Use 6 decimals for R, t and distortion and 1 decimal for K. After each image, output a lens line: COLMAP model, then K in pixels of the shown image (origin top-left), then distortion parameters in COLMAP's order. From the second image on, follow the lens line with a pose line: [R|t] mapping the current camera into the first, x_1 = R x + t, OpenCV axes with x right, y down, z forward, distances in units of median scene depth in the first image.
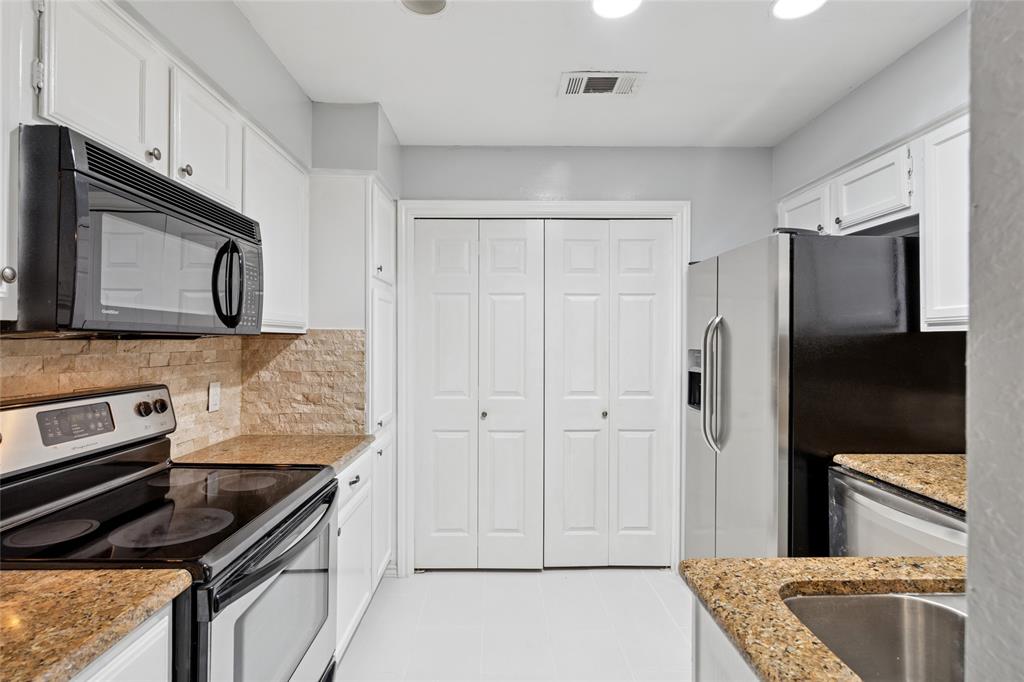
lens RADIAL K [[493.2, 0, 511.6], [0, 493.2, 339.2], [0, 0, 1]] dist [0.001282, -0.000256]
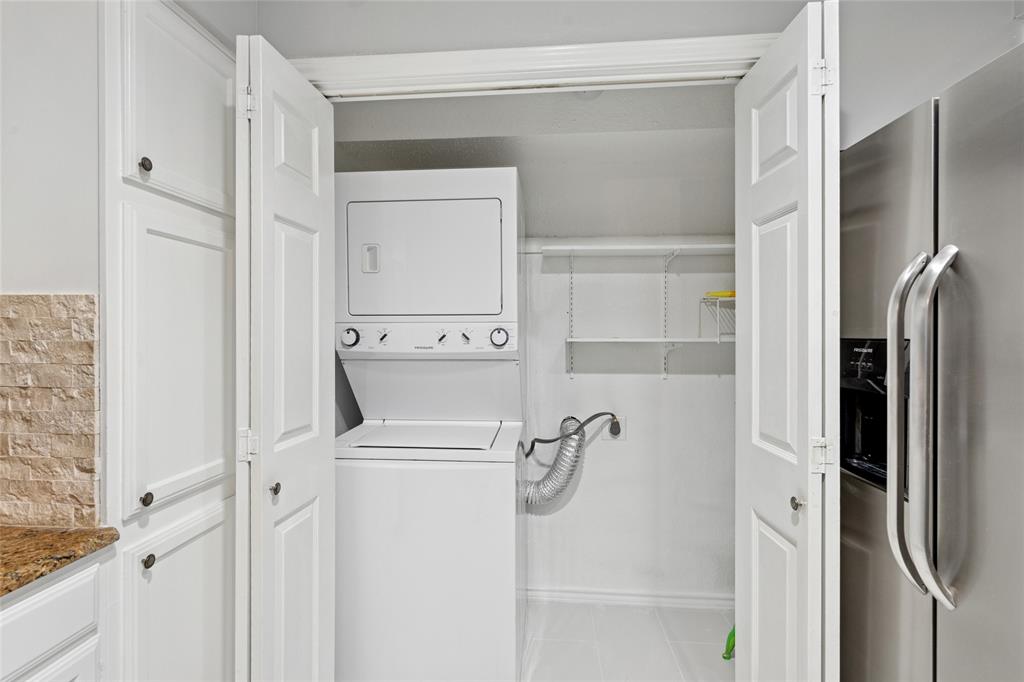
lens RADIAL K [[493.2, 0, 510.3], [0, 493.2, 339.2], [0, 0, 1]] dist [0.001282, -0.000256]
pose [[0.991377, 0.000912, -0.131039, 0.136247], [0.000124, 0.999969, 0.007902, 0.017652], [0.131042, -0.007850, 0.991346, 0.605460]]
